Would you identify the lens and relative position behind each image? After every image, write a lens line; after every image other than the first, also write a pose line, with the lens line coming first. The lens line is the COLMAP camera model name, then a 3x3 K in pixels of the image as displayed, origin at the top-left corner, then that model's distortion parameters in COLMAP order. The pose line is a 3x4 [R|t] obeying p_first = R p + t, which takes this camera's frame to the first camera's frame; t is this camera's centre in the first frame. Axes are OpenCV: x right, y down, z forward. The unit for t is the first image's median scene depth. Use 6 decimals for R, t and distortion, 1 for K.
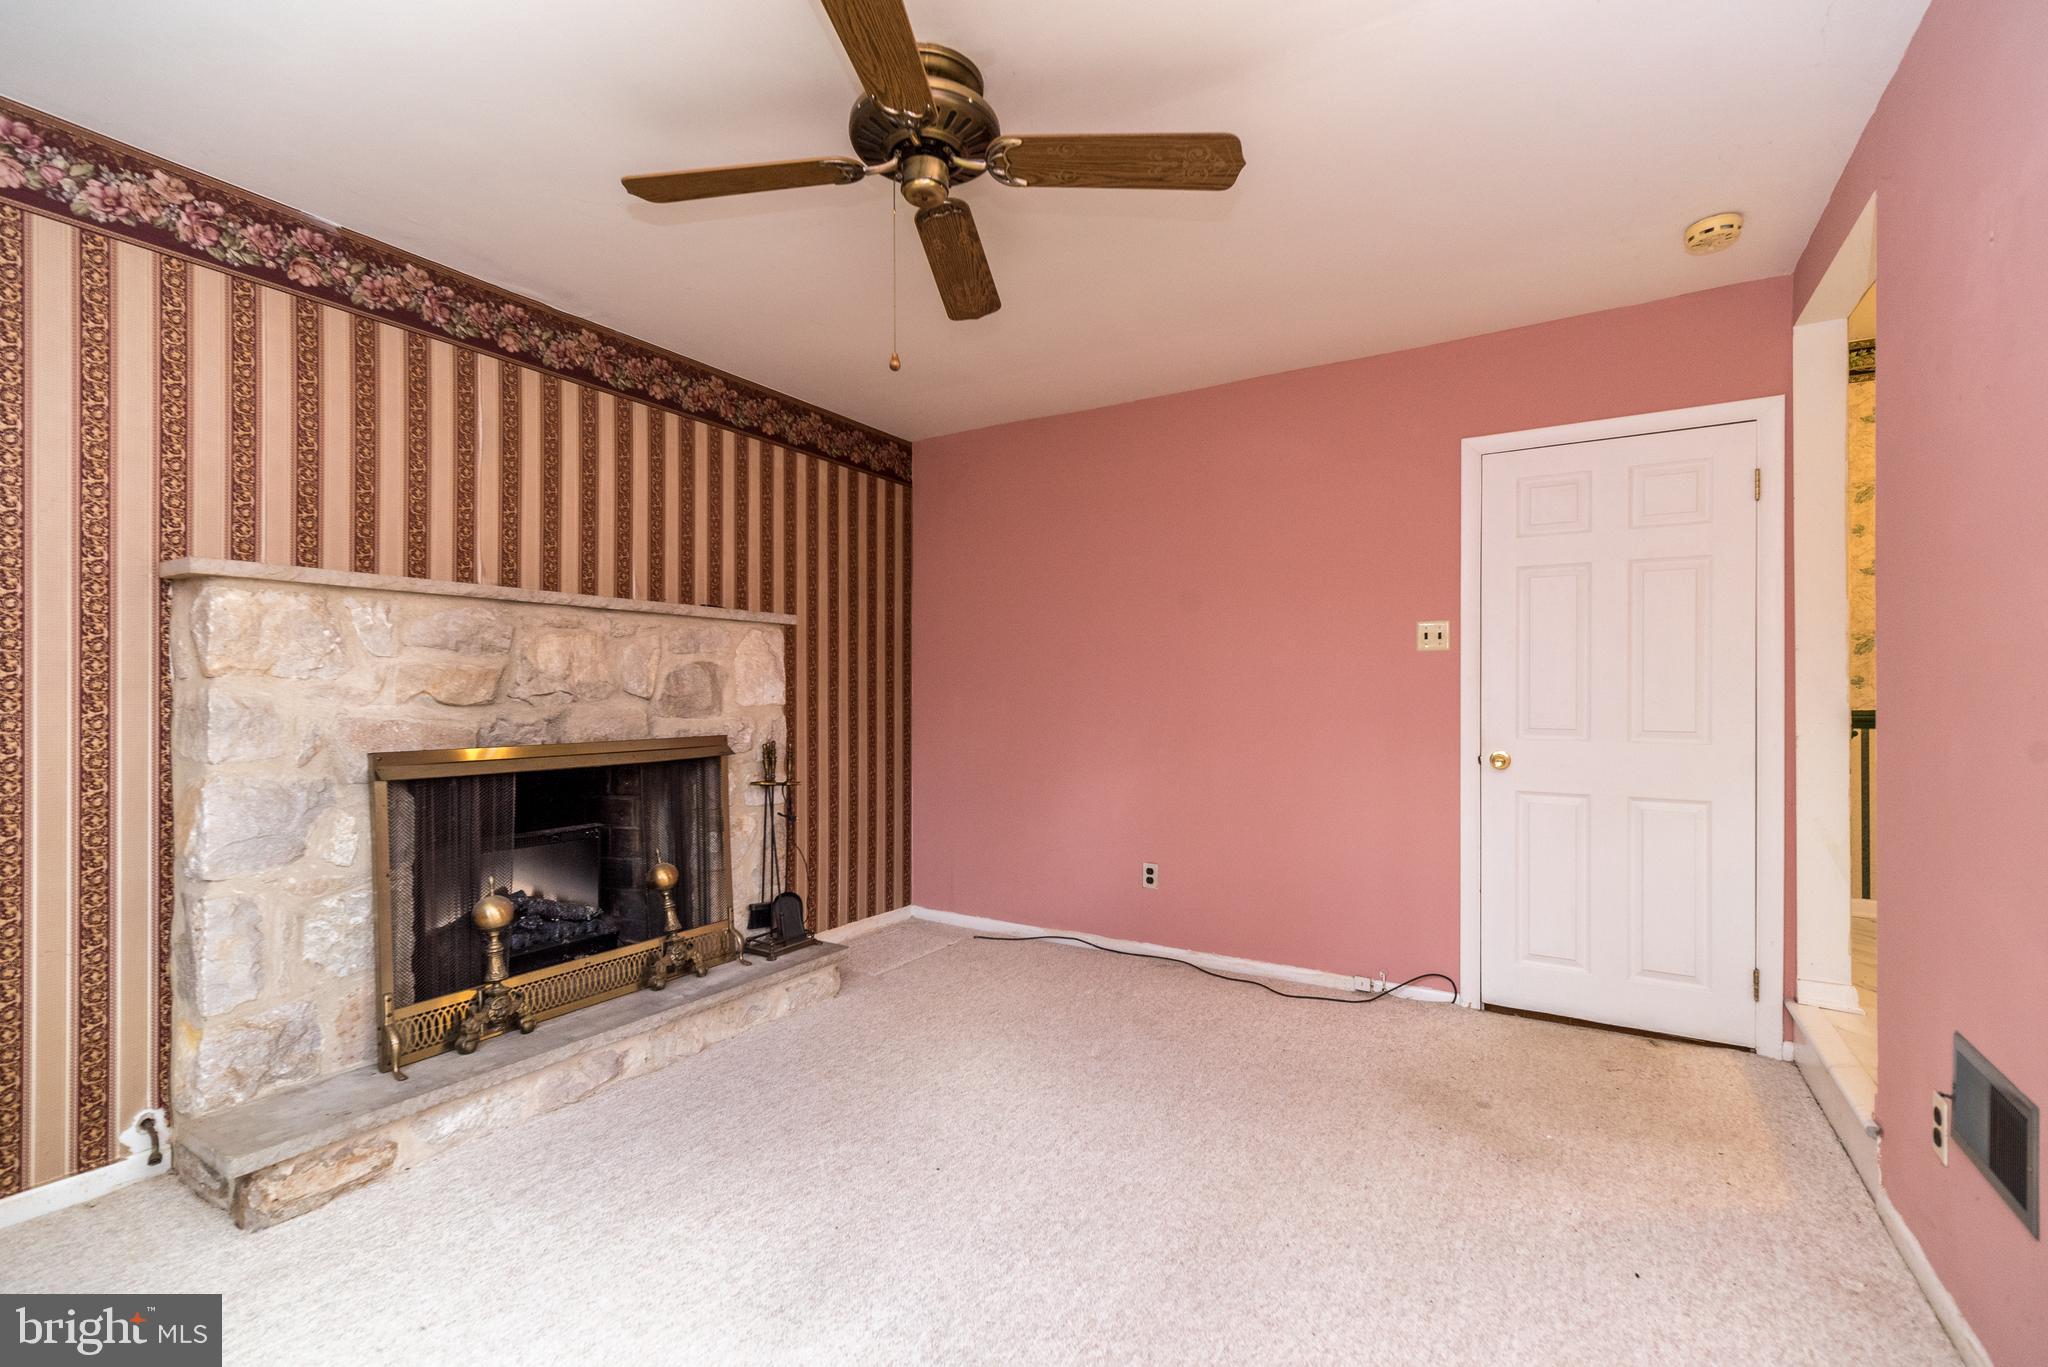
lens RADIAL K [[853.6, 0, 1024.0], [0, 853.6, 683.5], [0, 0, 1]] dist [0.000003, 0.000007]
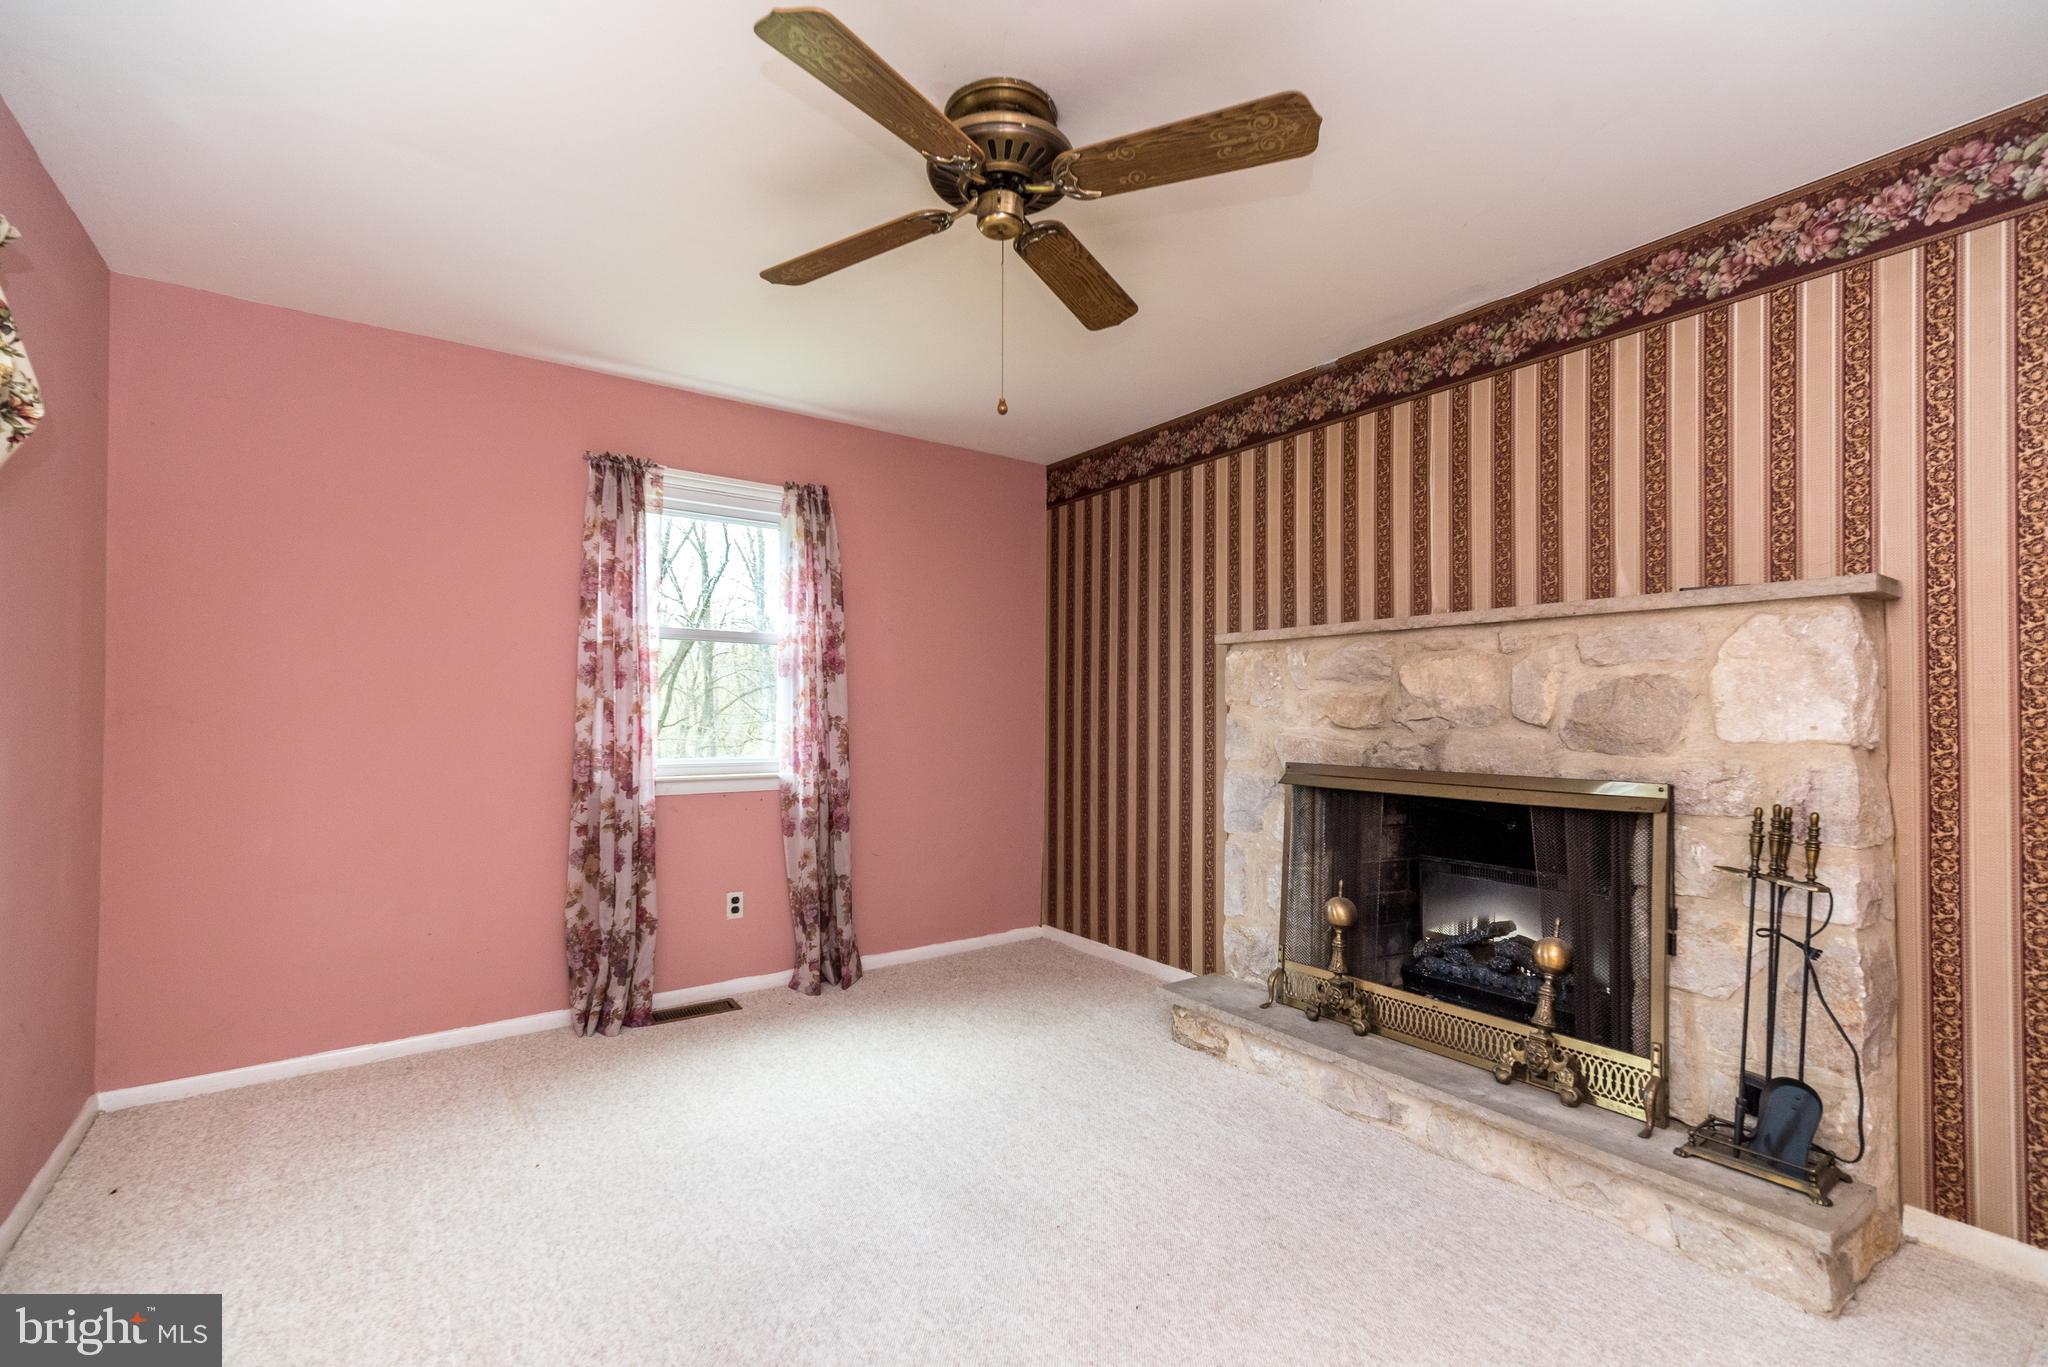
lens RADIAL K [[889.4, 0, 1016.6], [0, 889.4, 691.6], [0, 0, 1]] dist [0.008620, 0.000156]
pose [[-0.374932, -0.018996, -0.926858, 0.599343], [0.010123, 0.999647, -0.024583, 0.000932], [0.926997, -0.018600, -0.374607, 0.984380]]
